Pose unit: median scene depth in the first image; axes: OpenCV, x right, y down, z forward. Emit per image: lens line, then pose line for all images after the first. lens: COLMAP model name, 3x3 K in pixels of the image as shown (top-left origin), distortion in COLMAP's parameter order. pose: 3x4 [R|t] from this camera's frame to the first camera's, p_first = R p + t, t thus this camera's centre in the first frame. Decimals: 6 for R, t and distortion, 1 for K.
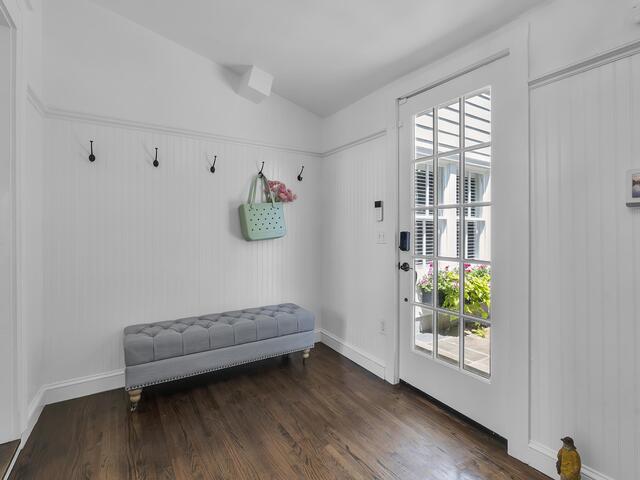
lens RADIAL K [[319.0, 0, 321.5], [0, 319.0, 240.0], [0, 0, 1]] dist [0.003779, 0.000255]
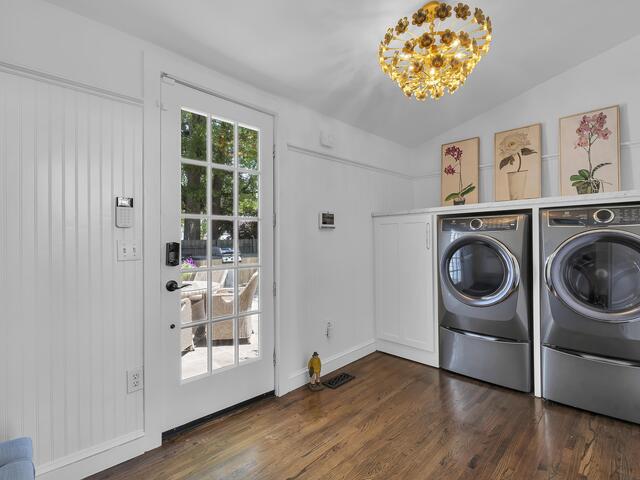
lens RADIAL K [[319.0, 0, 321.5], [0, 319.0, 240.0], [0, 0, 1]] dist [0.003779, 0.000255]
pose [[-0.223107, -0.008898, 0.974753, -0.666819], [0.032103, 0.999349, 0.016470, -0.036905], [-0.974265, 0.034967, -0.222676, 0.882079]]
